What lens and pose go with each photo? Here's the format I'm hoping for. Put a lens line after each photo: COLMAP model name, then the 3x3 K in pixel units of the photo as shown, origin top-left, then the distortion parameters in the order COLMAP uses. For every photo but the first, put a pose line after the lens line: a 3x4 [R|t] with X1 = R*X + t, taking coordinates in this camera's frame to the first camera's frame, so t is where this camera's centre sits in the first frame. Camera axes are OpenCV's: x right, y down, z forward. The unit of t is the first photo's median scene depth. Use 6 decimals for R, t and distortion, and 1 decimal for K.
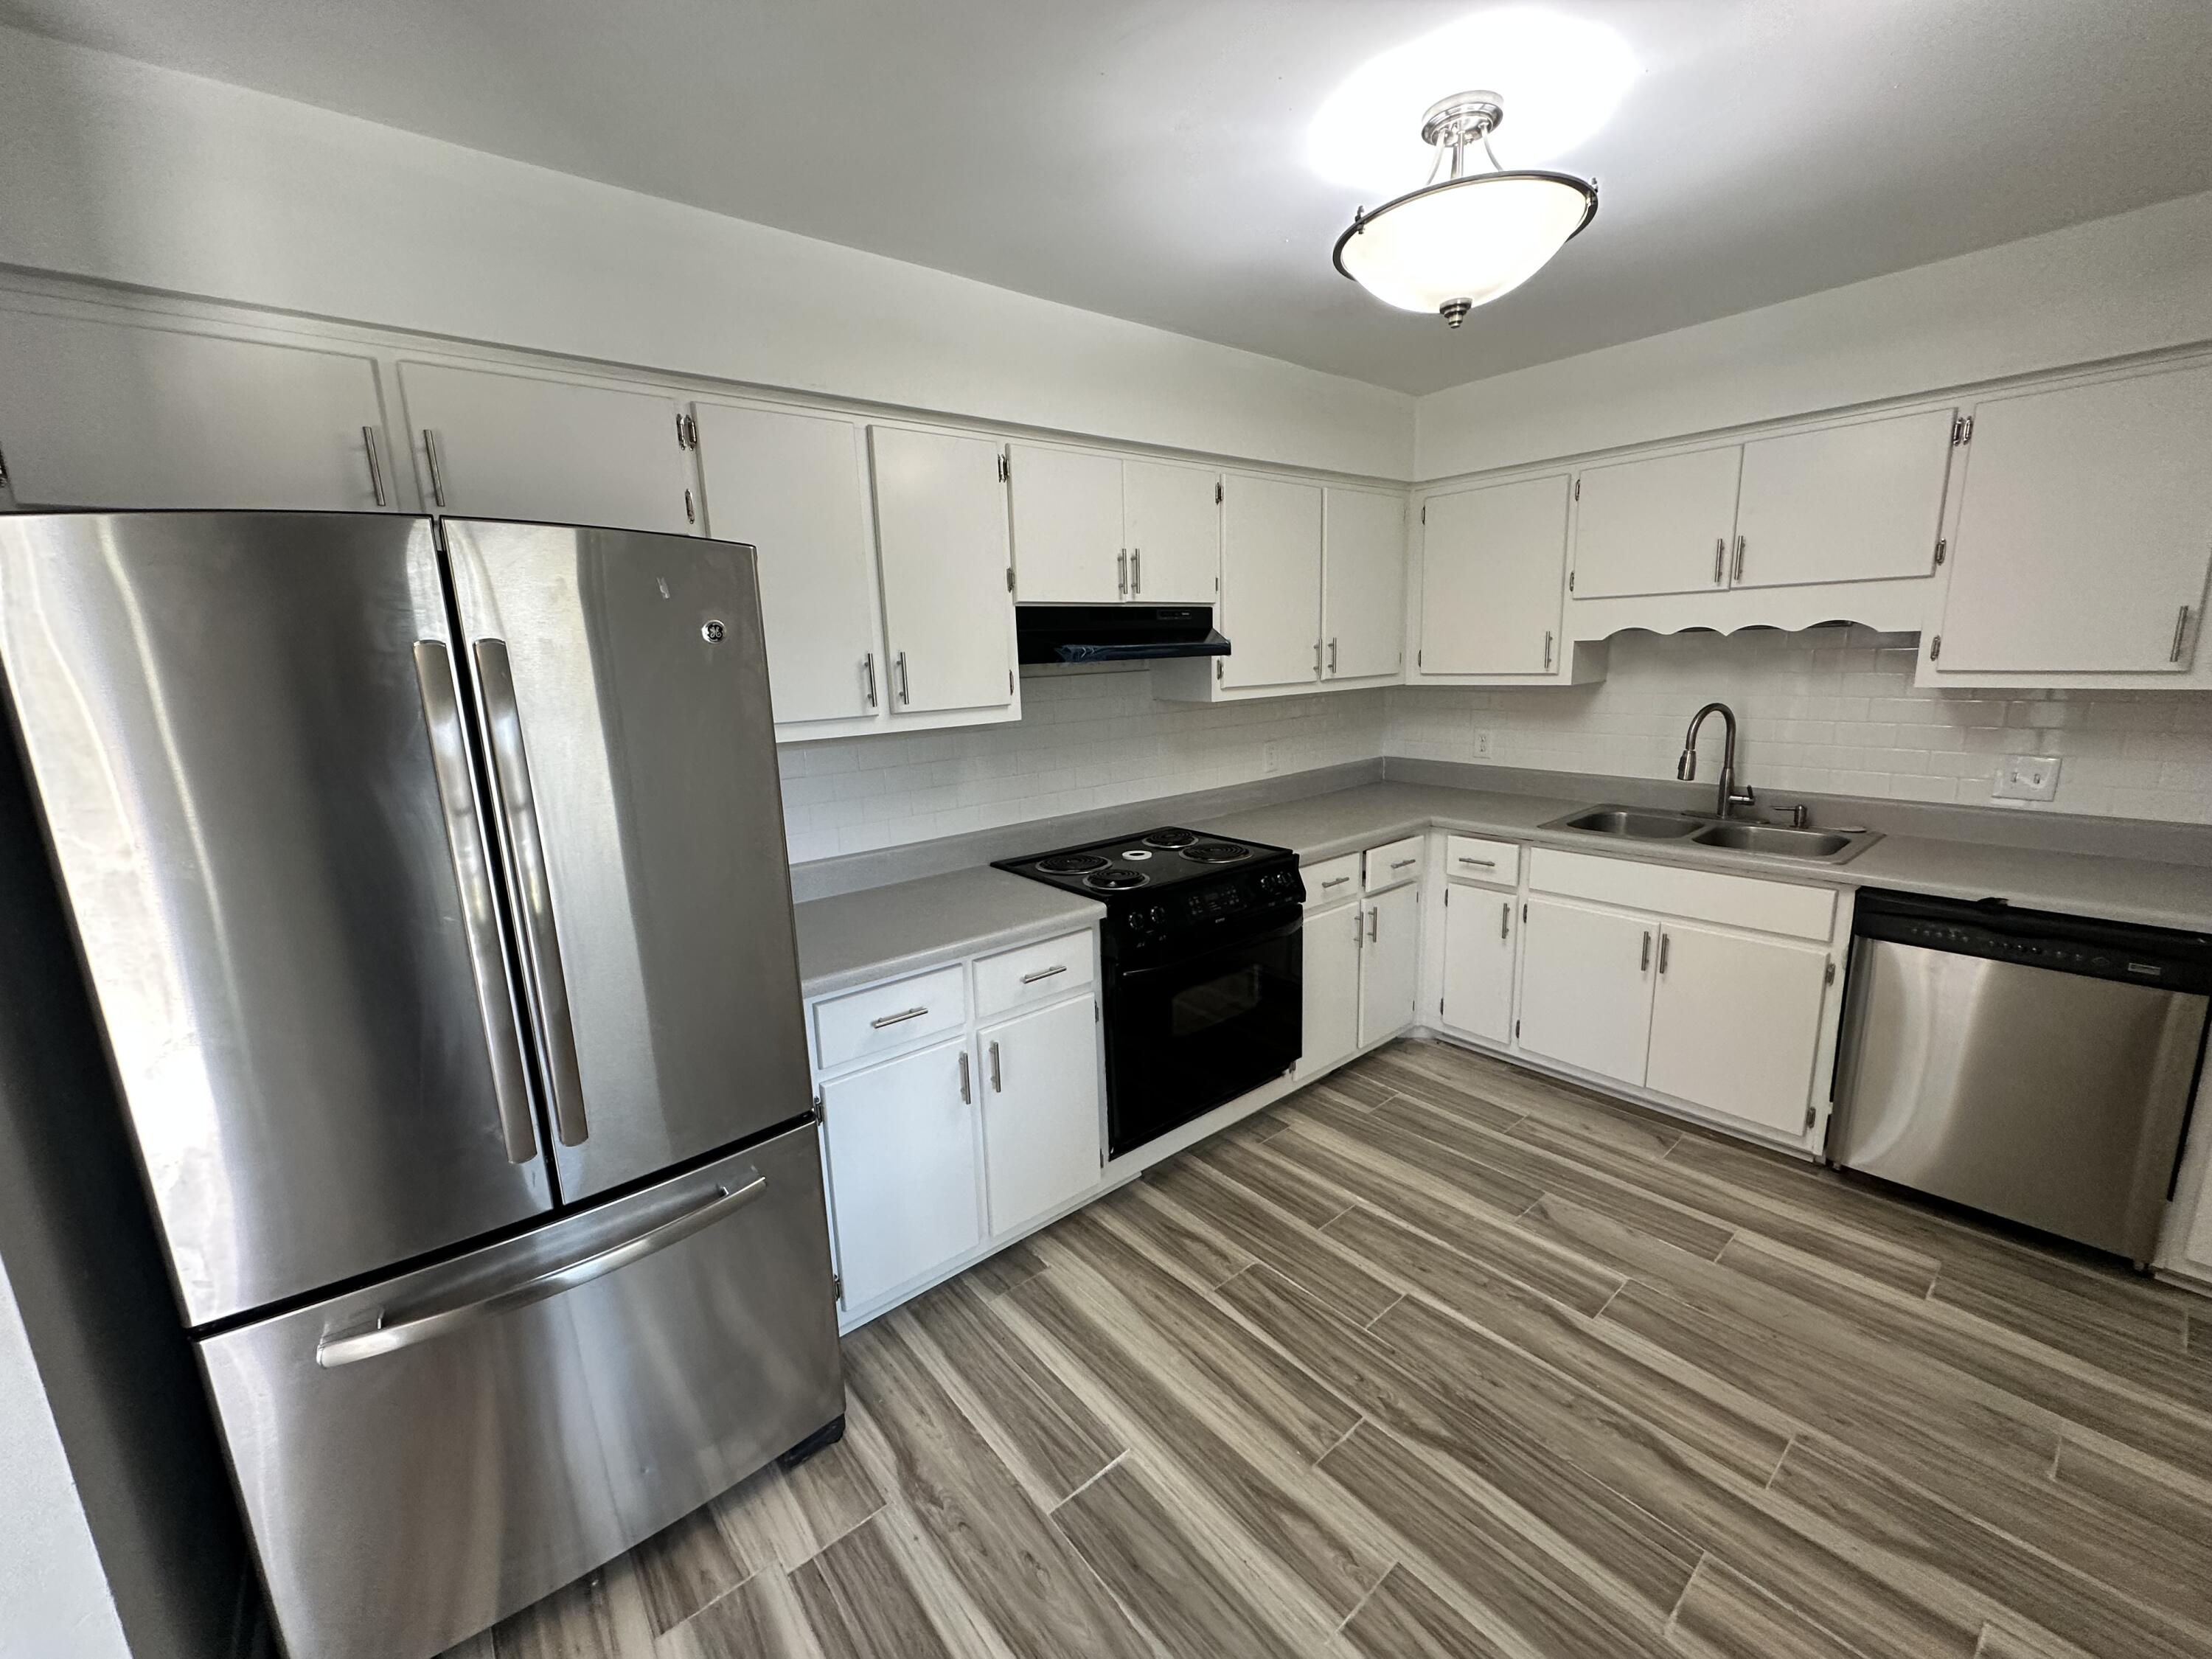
lens RADIAL K [[890.3, 0, 1102.5], [0, 890.3, 827.9], [0, 0, 1]] dist [0.002001, -0.000657]
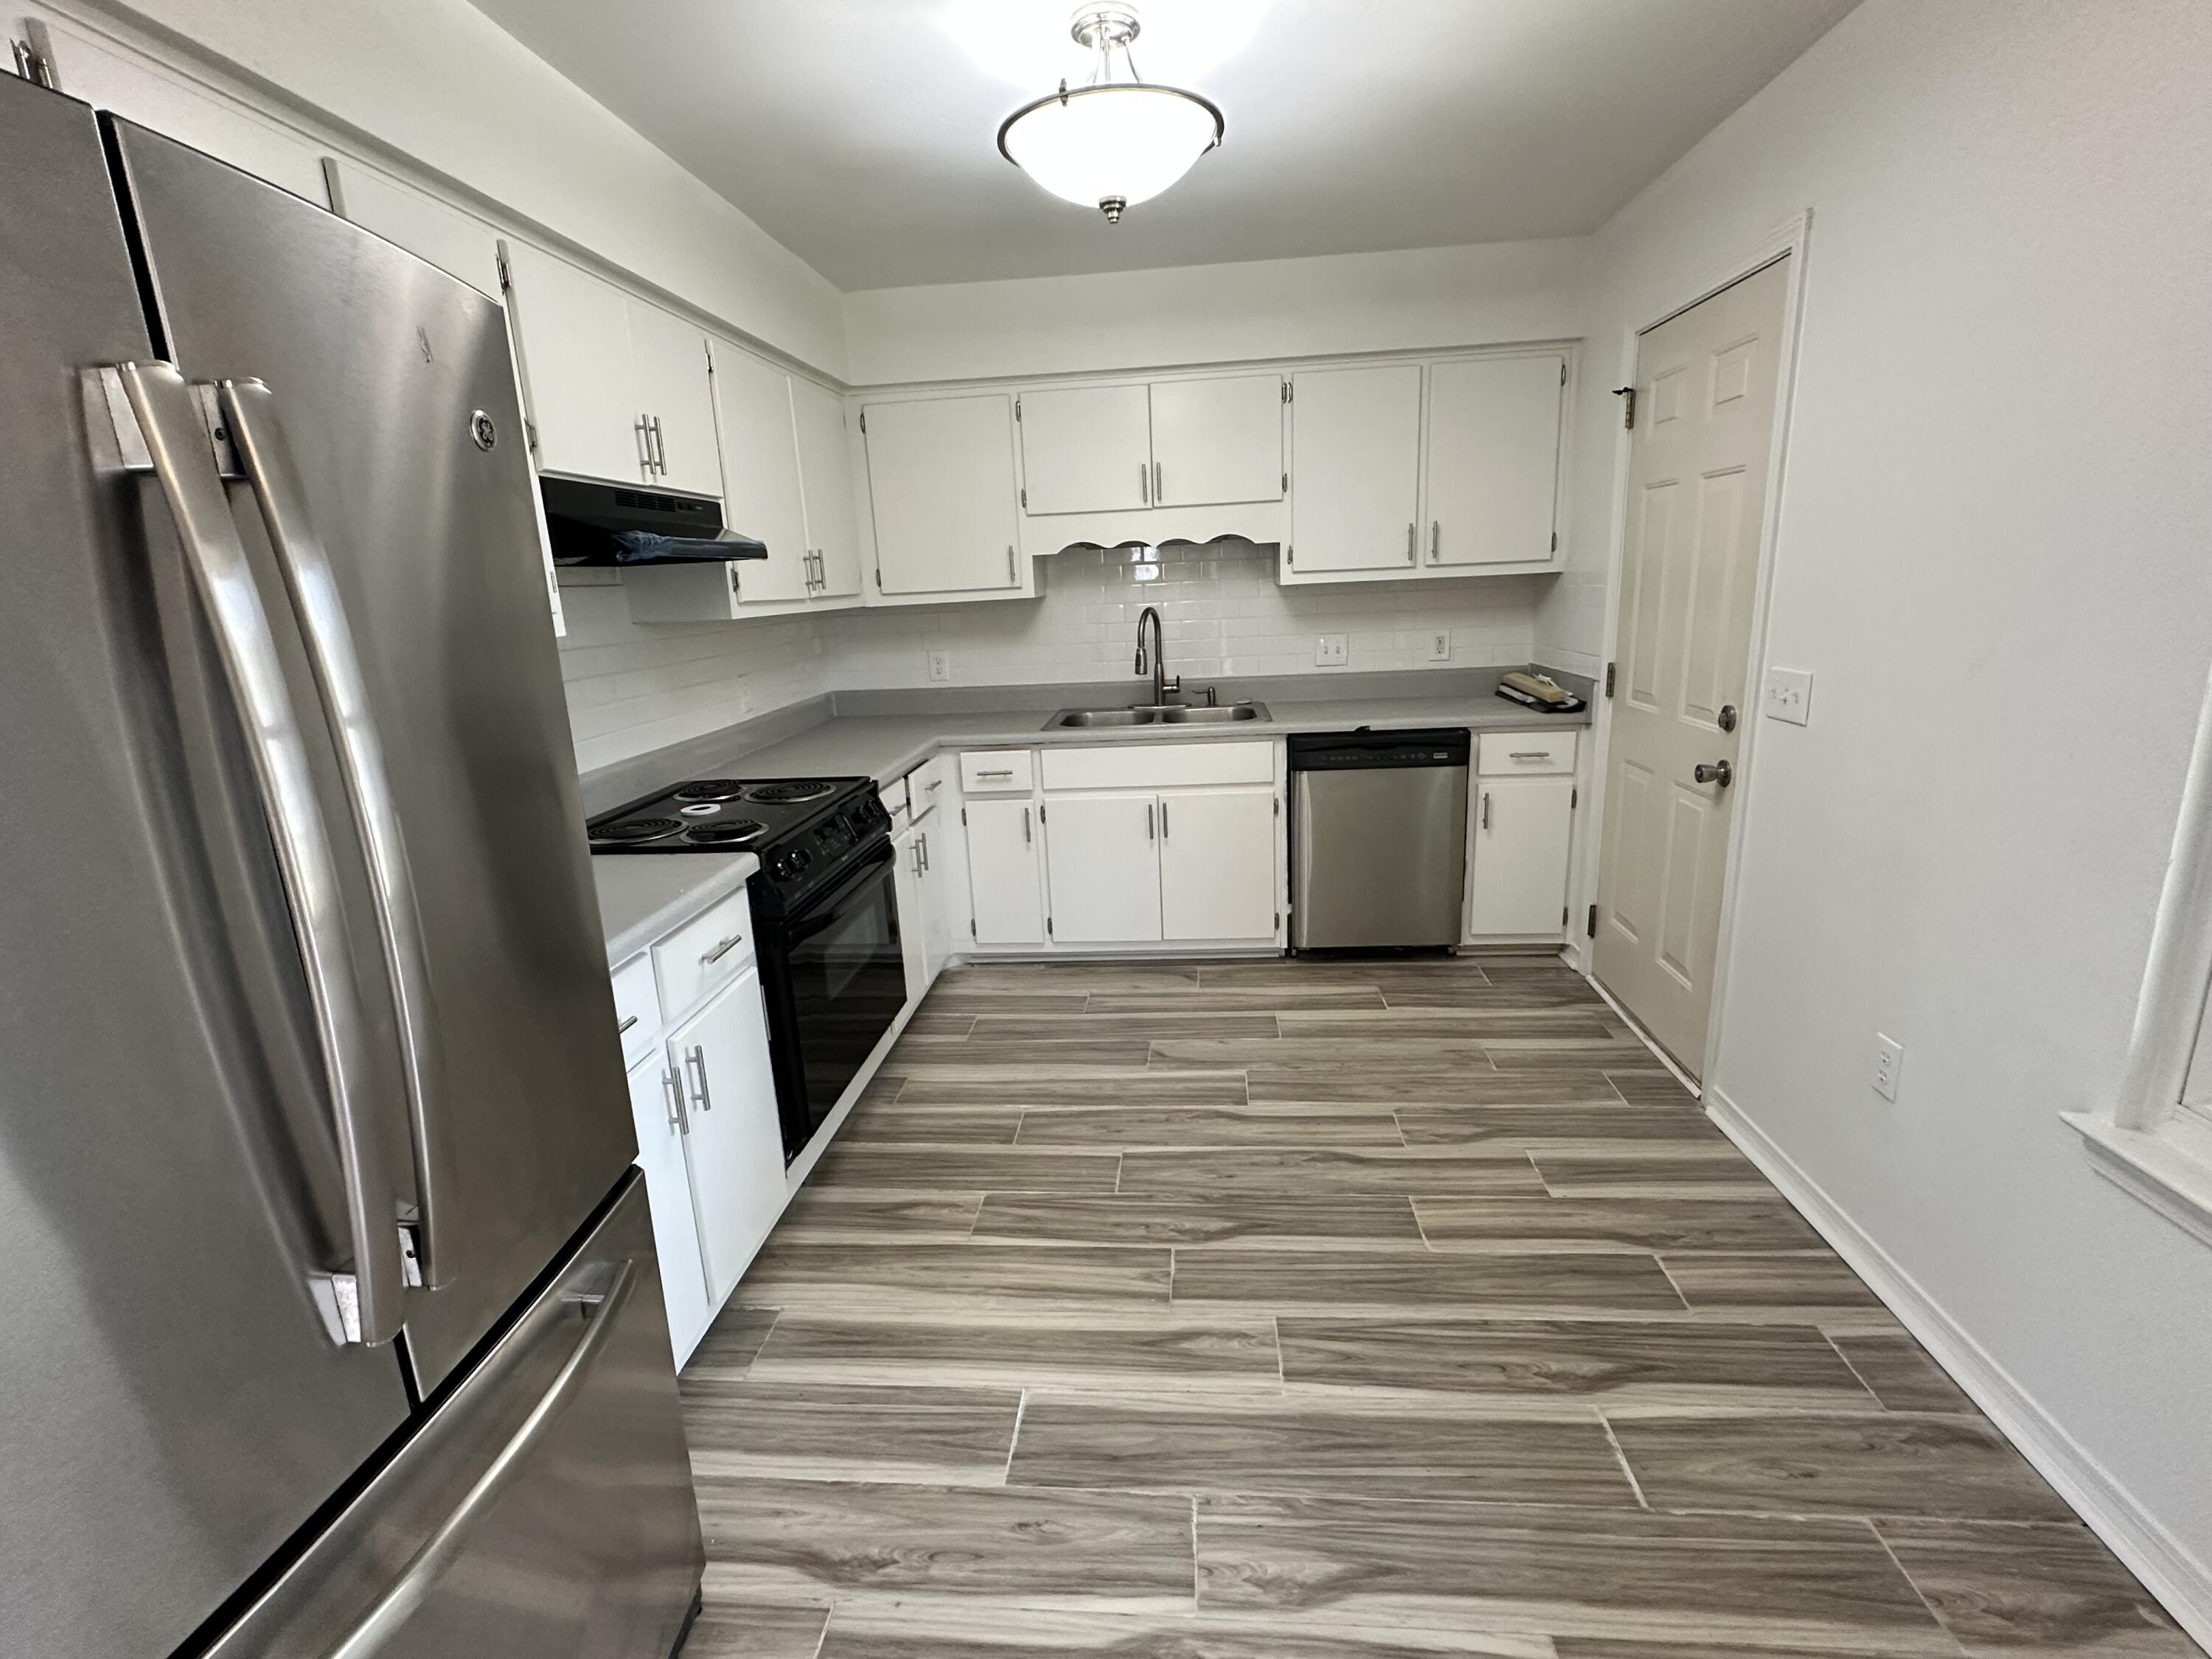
lens RADIAL K [[1021.8, 0, 1101.0], [0, 1021.8, 831.8], [0, 0, 1]] dist [0.008126, 0.000468]
pose [[0.703707, -0.170640, 0.689694, -0.424105], [0.163187, 0.983597, 0.076853, 0.046895], [-0.691495, 0.058467, 0.720011, 0.113452]]
